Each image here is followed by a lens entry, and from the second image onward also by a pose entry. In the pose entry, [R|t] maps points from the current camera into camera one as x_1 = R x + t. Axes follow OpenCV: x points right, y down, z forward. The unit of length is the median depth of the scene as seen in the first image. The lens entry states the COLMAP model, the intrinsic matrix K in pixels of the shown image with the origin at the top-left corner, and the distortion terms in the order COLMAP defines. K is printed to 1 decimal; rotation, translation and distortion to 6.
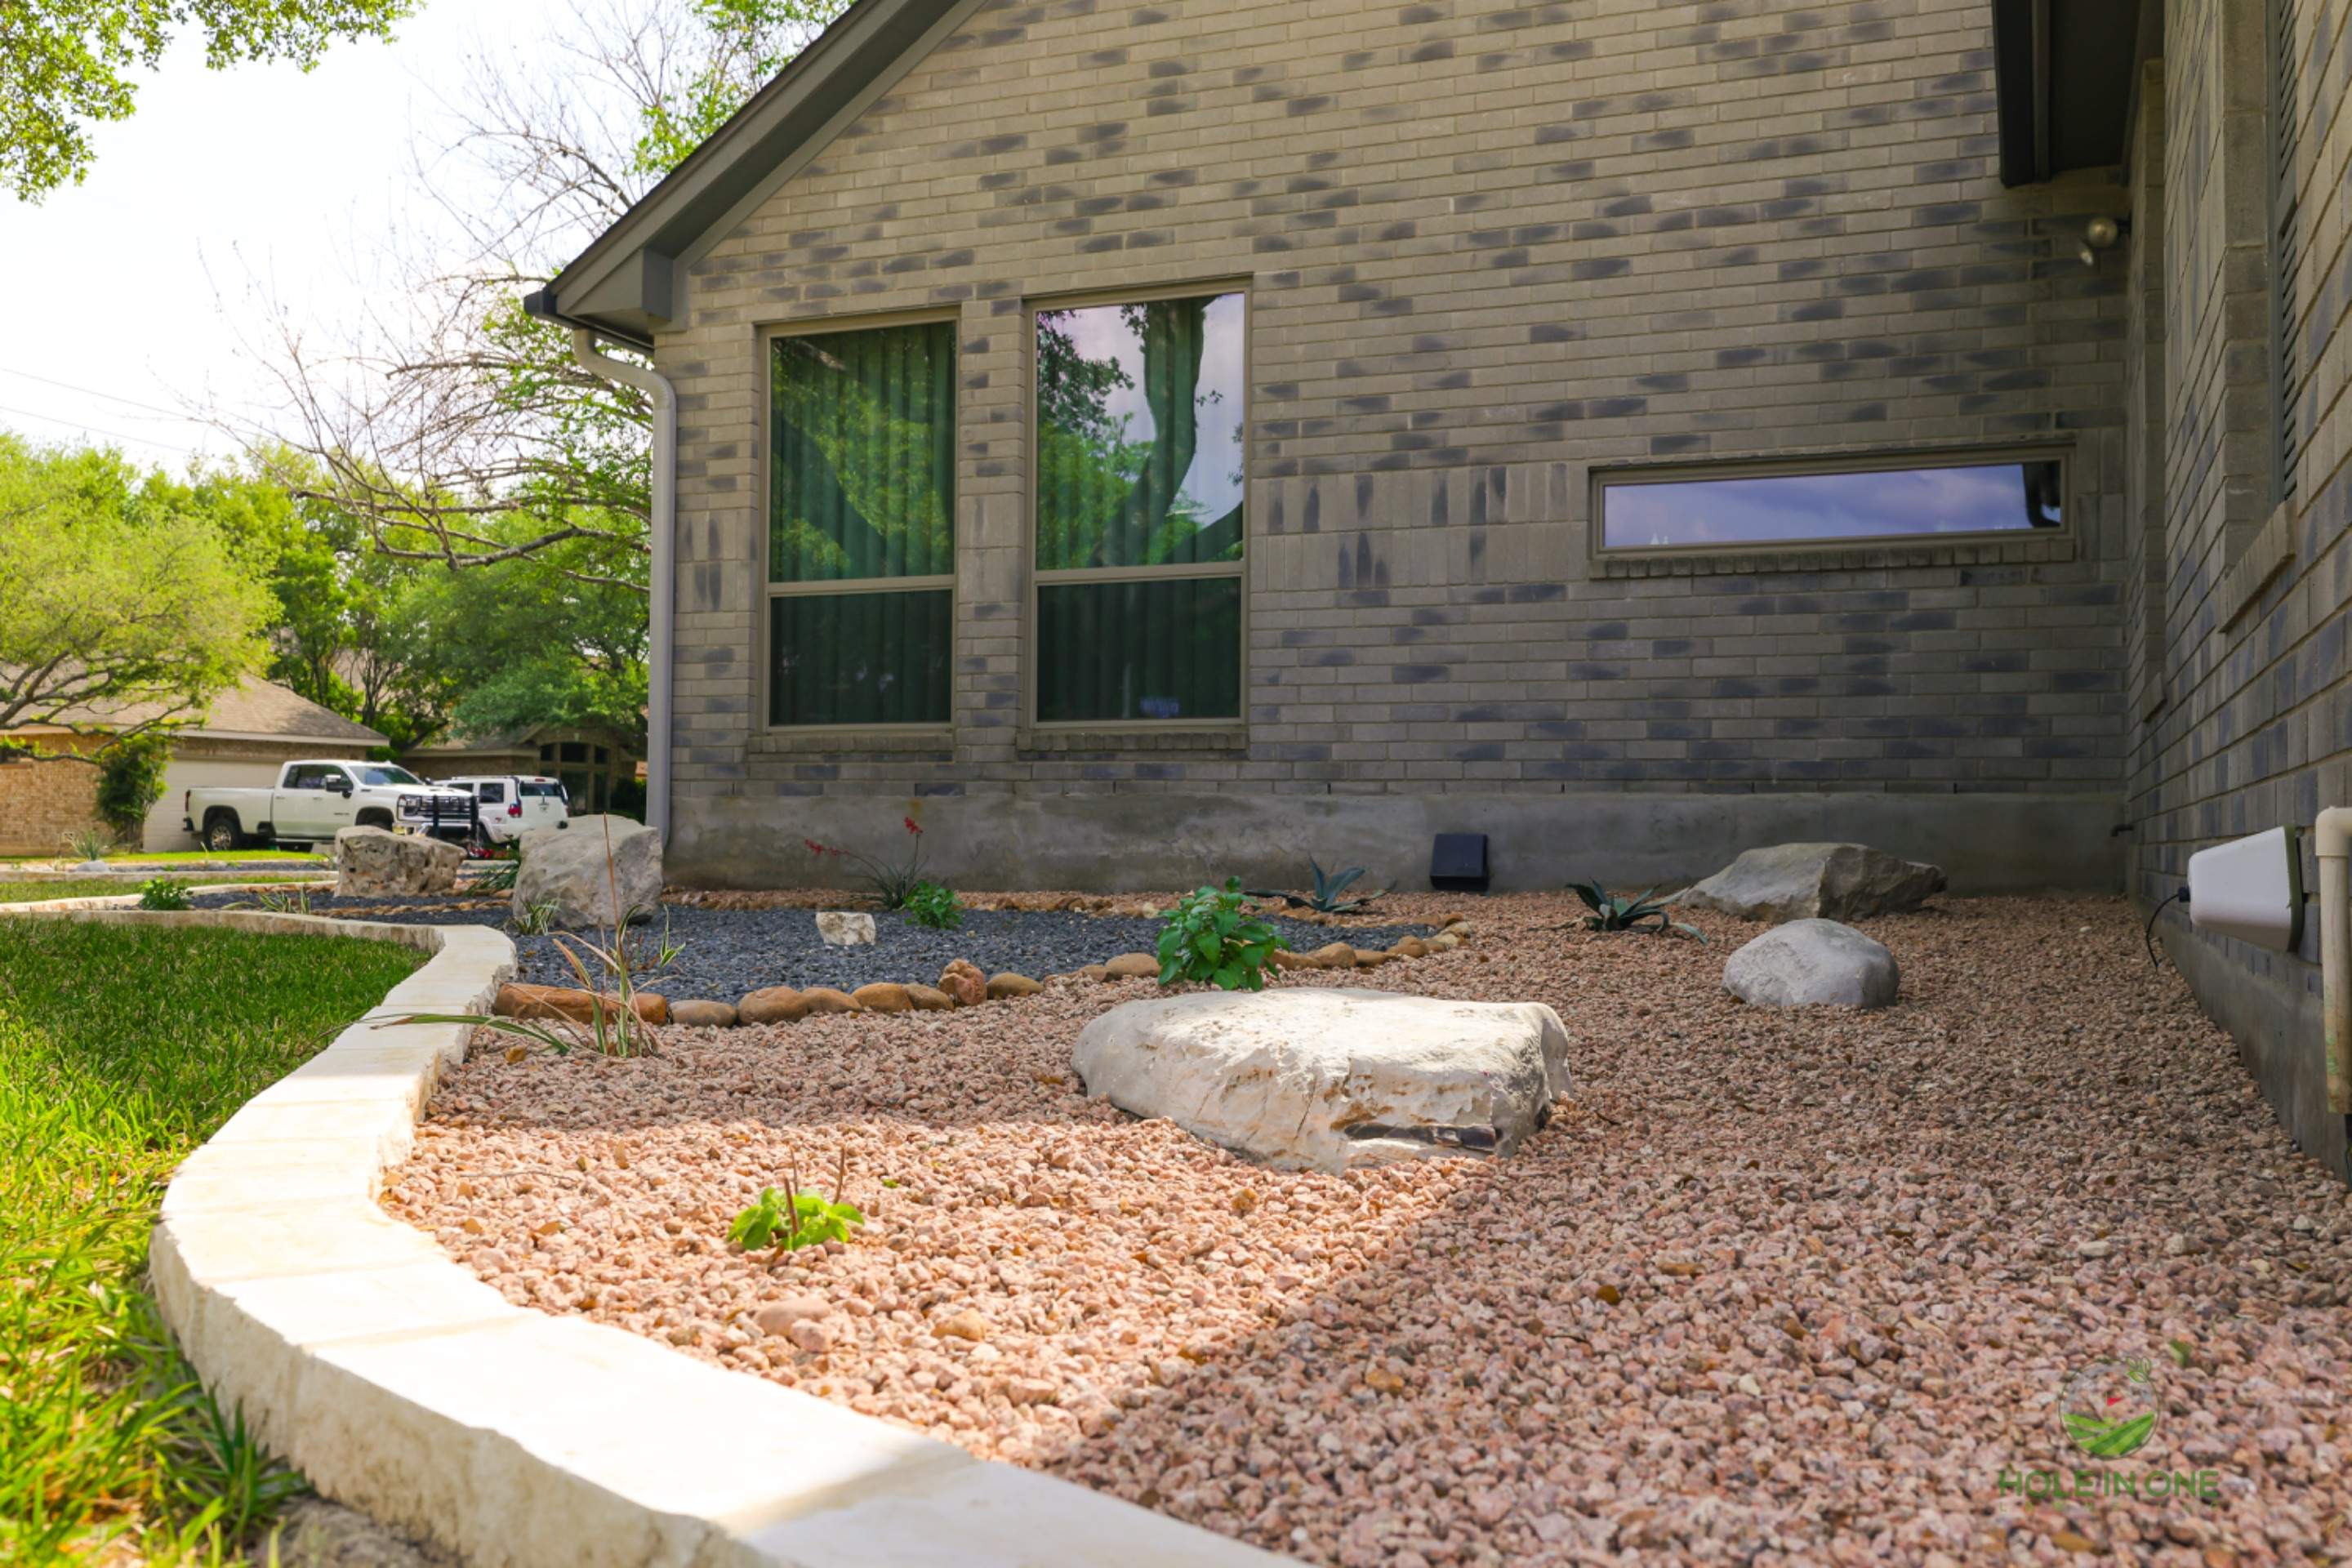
lens RADIAL K [[2134.3, 0, 1168.1], [0, 2134.3, 798.5], [0, 0, 1]] dist [0.027304, -0.008014]
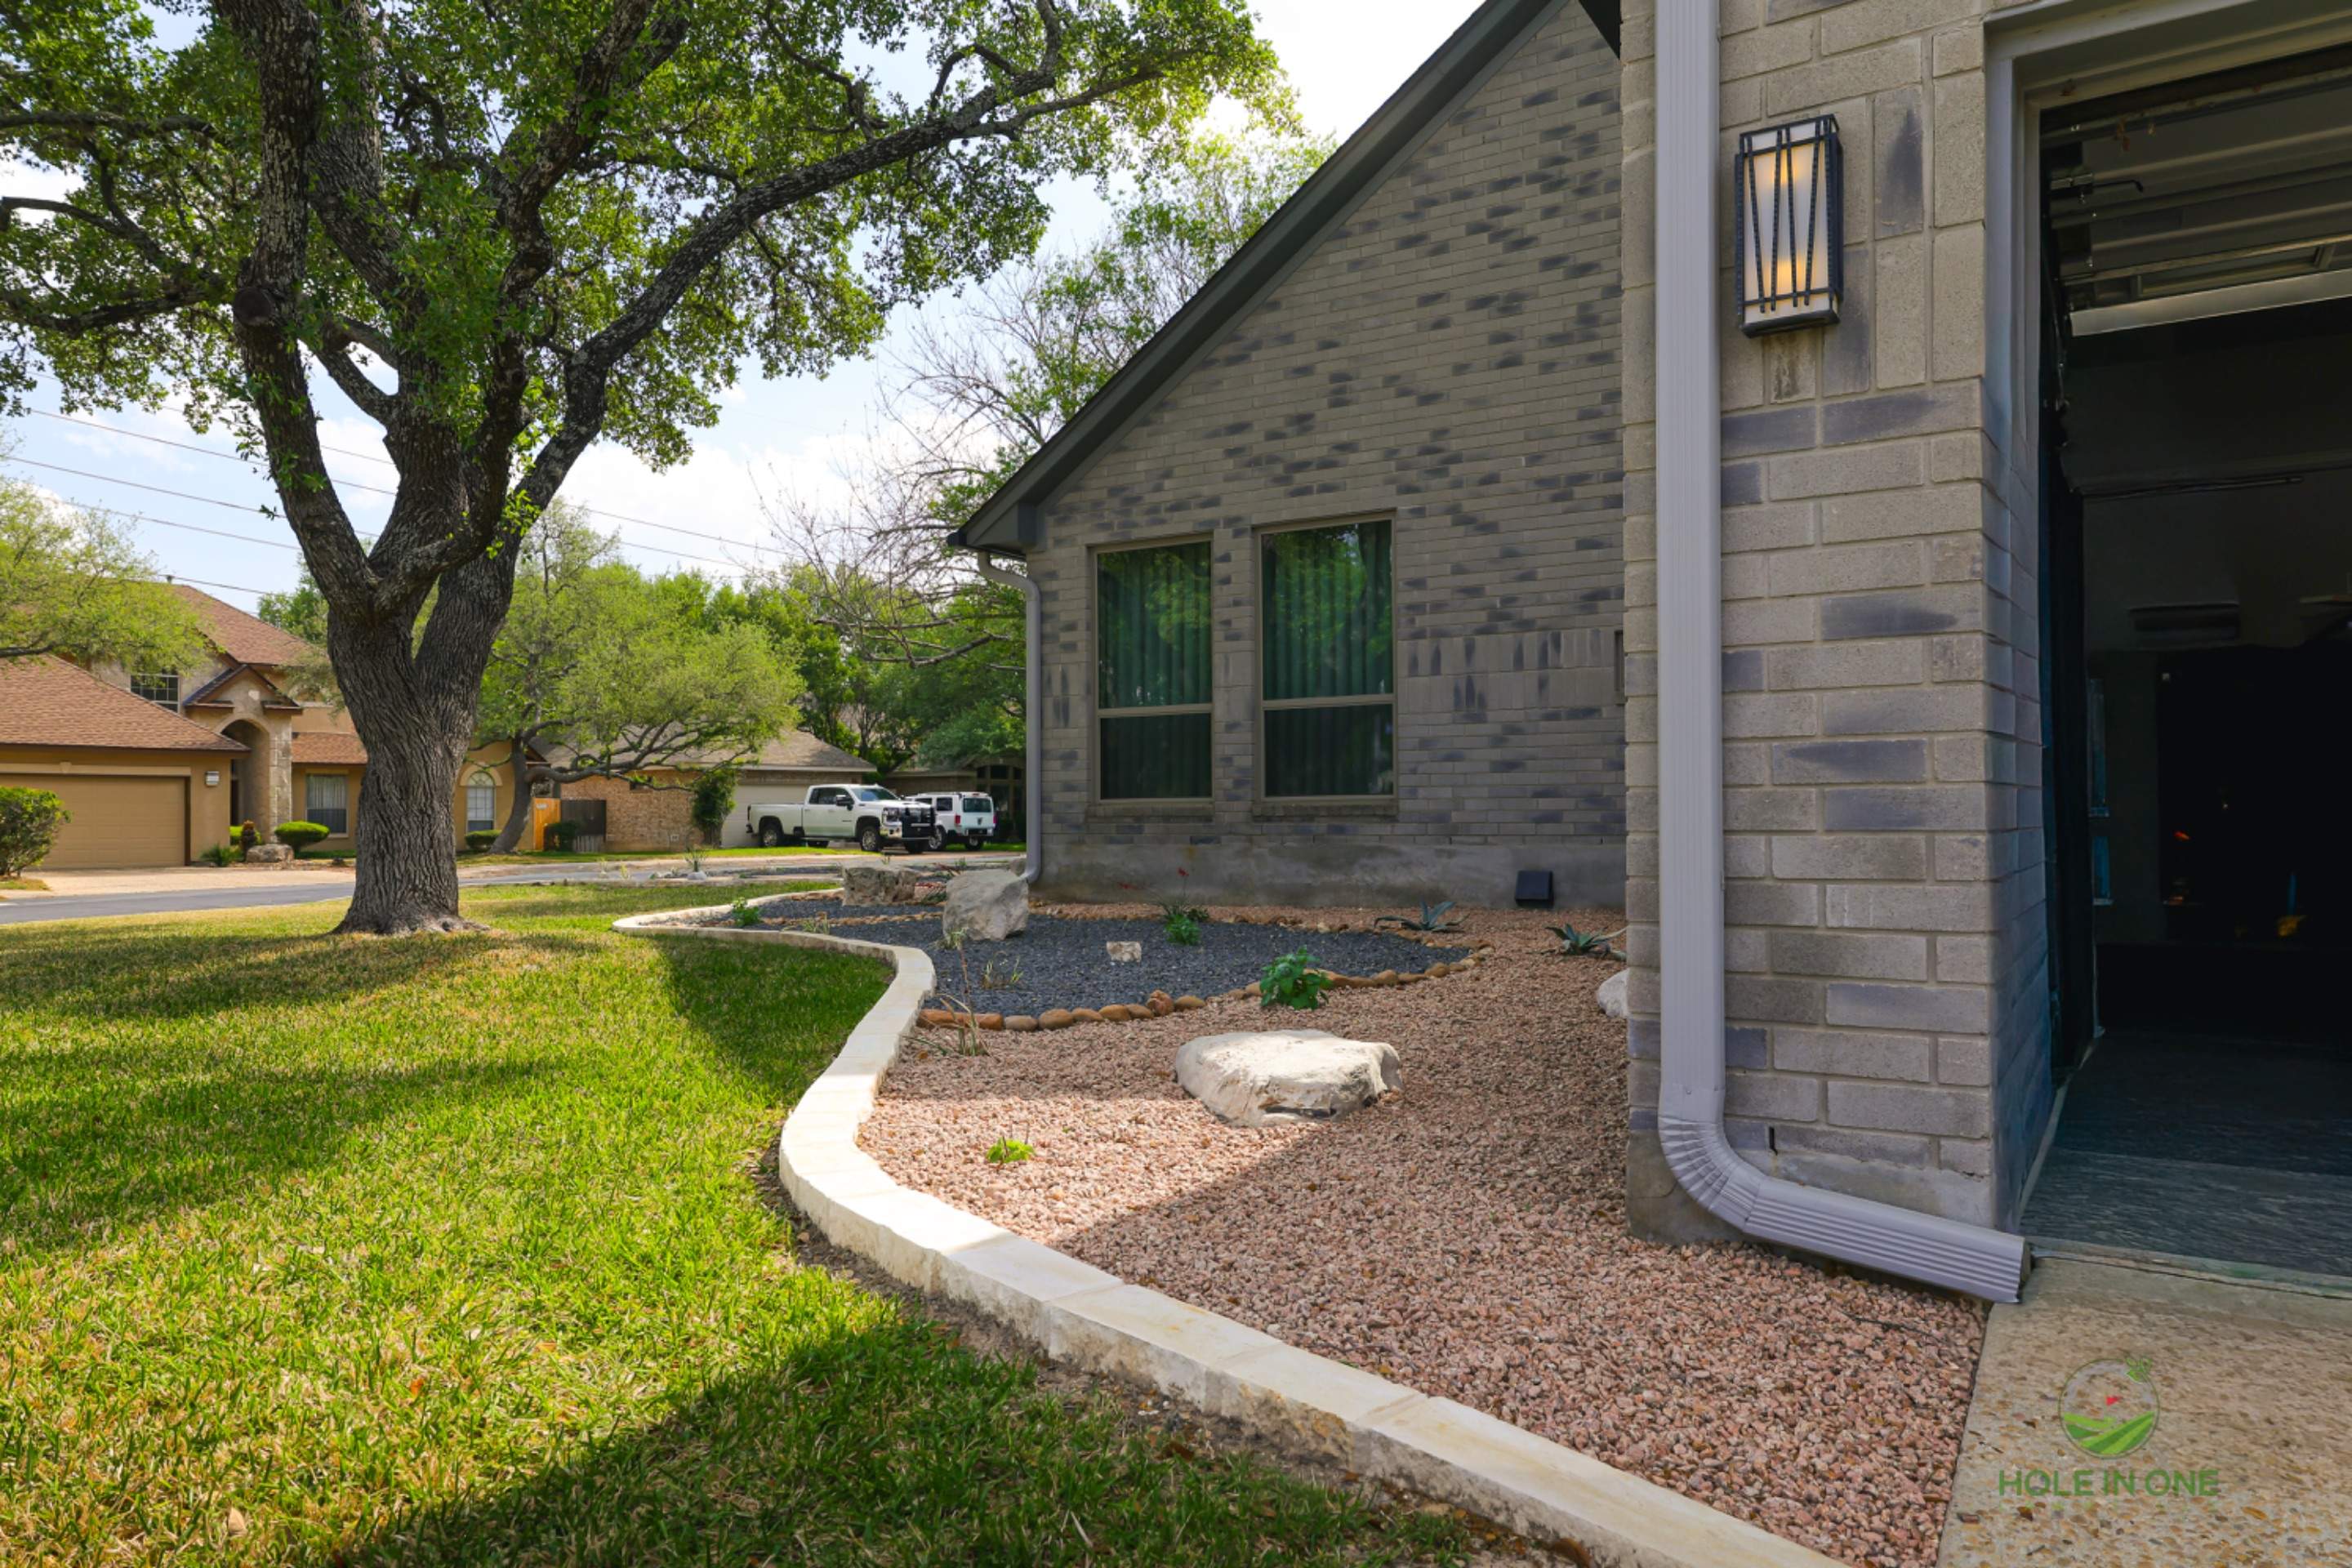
lens RADIAL K [[1594.2, 0, 1172.1], [0, 1594.2, 796.5], [0, 0, 1]] dist [0.039261, 0.005939]
pose [[0.985846, -0.017254, -0.166762, 0.047676], [0.018707, 0.999799, 0.007145, -0.033038], [0.166605, -0.010164, 0.985971, -0.118803]]
